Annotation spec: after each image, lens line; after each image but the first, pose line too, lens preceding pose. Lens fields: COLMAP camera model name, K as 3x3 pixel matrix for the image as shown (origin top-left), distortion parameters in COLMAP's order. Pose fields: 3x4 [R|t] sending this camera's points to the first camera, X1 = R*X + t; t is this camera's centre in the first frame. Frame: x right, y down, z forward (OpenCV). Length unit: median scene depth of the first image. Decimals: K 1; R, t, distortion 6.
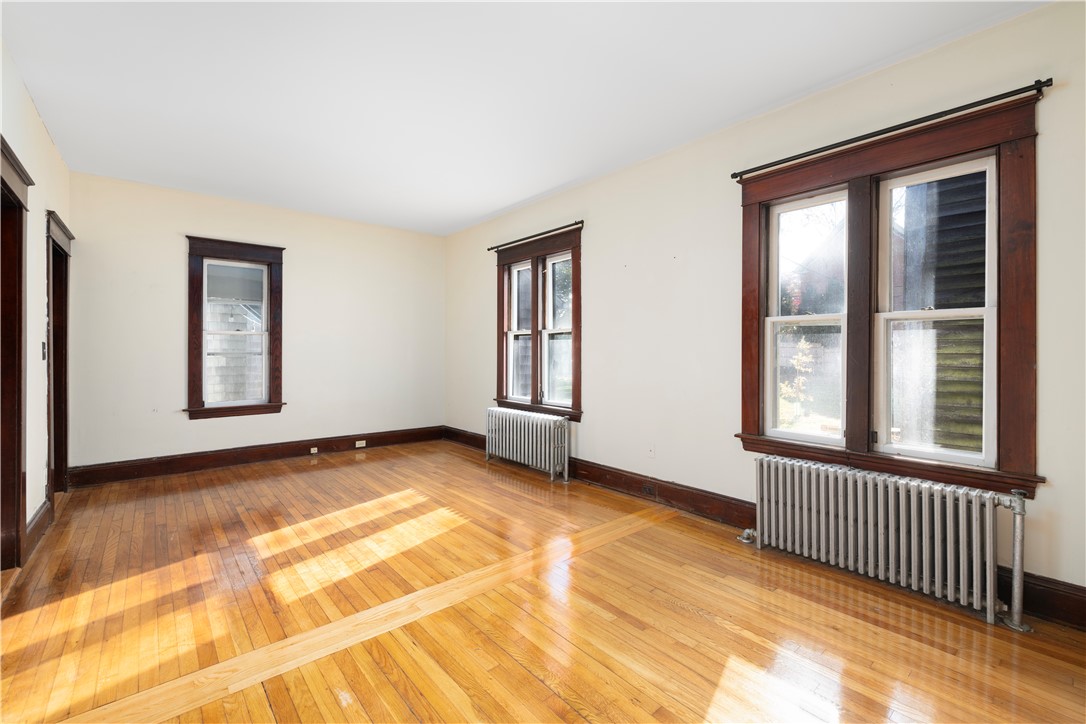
lens RADIAL K [[457.0, 0, 537.7], [0, 457.0, 352.2], [0, 0, 1]] dist [0.001234, -0.000026]
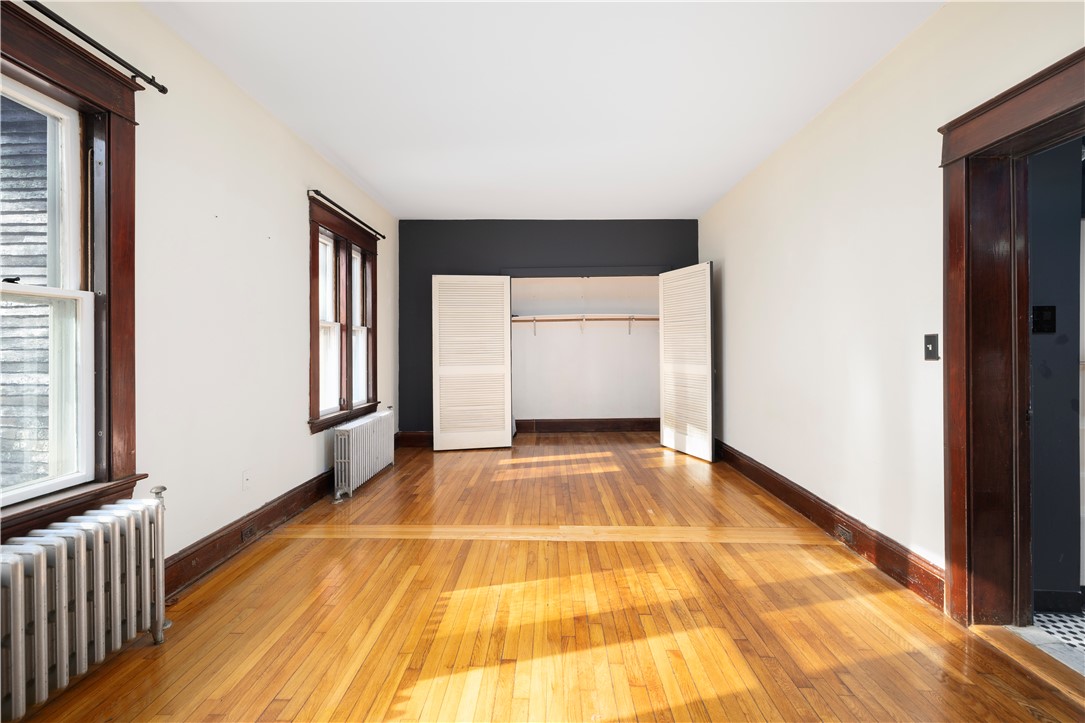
lens RADIAL K [[456.5, 0, 537.2], [0, 456.5, 351.7], [0, 0, 1]] dist [0.001234, -0.000026]
pose [[-0.735901, -0.009831, 0.677017, -1.018711], [0.003120, 0.999835, 0.017909, -0.017085], [-0.677082, 0.015291, -0.735749, 2.026587]]
